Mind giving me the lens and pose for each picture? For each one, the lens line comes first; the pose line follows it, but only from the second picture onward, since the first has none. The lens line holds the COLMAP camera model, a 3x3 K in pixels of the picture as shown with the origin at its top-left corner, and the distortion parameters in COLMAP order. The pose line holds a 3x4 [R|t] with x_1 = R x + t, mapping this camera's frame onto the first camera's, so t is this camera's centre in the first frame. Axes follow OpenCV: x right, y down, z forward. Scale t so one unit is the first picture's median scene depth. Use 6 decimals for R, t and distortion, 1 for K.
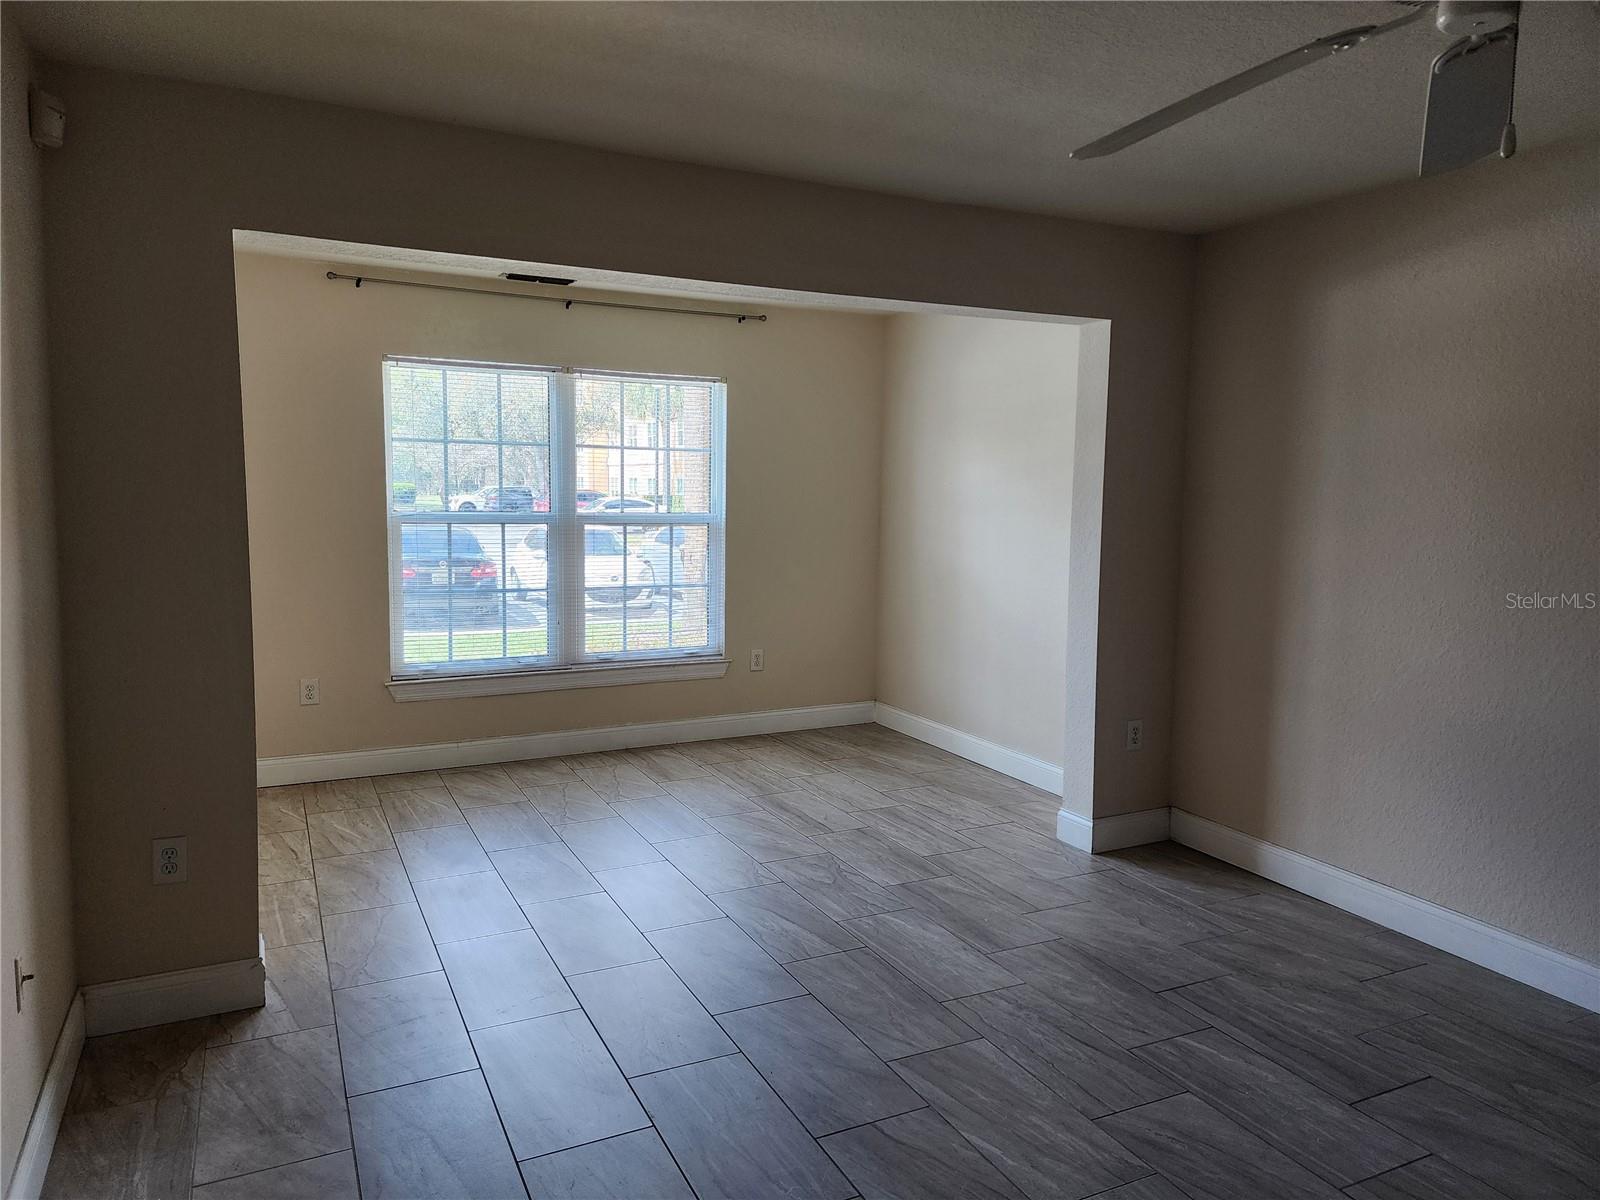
lens RADIAL K [[1086.3, 0, 796.0], [0, 1086.3, 586.3], [0, 0, 1]] dist [0.075486, -0.018959]
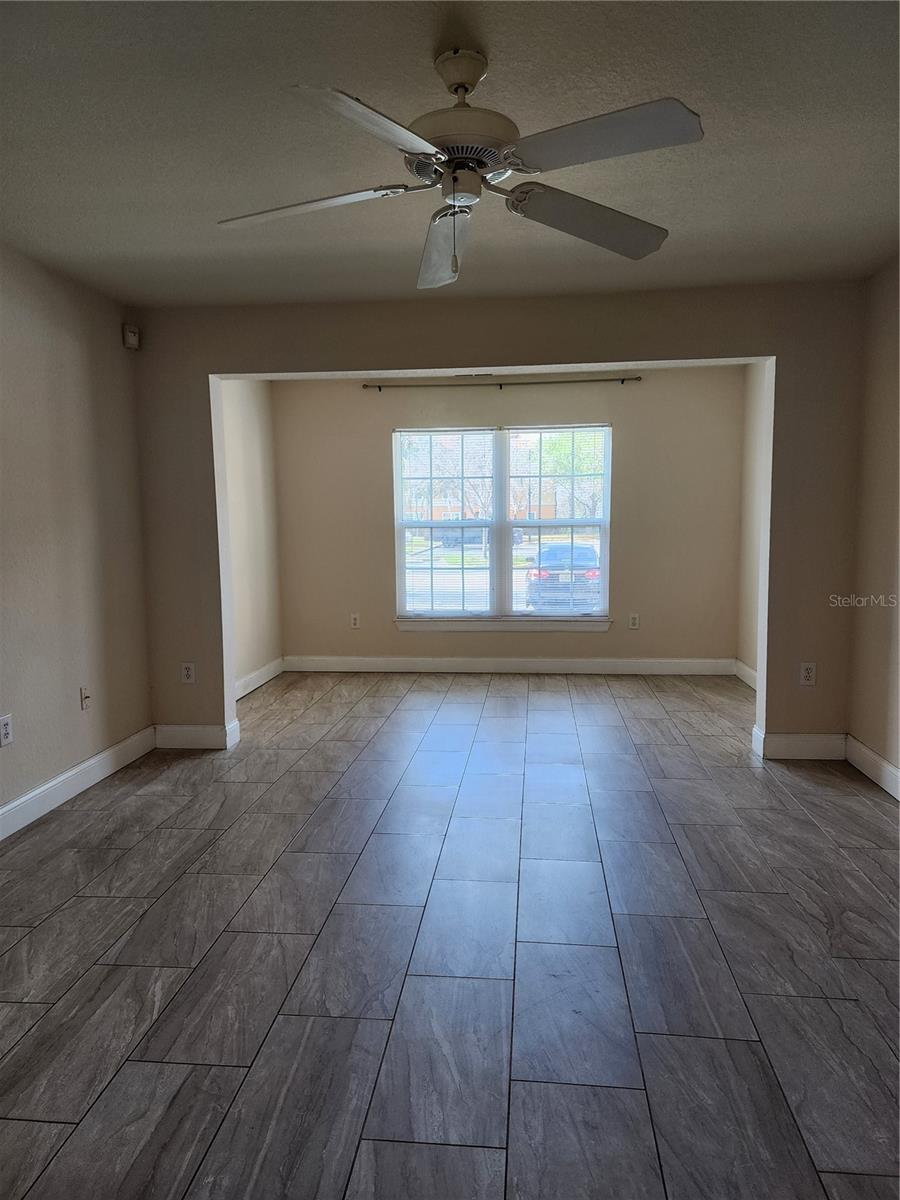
lens RADIAL K [[814.7, 0, 449.8], [0, 814.7, 606.5], [0, 0, 1]] dist [0.075486, -0.018959]
pose [[0.848425, 0.032963, -0.528289, 0.370071], [-0.026333, 0.999452, 0.020071, 0.038245], [0.528661, -0.003118, 0.848827, -0.041978]]
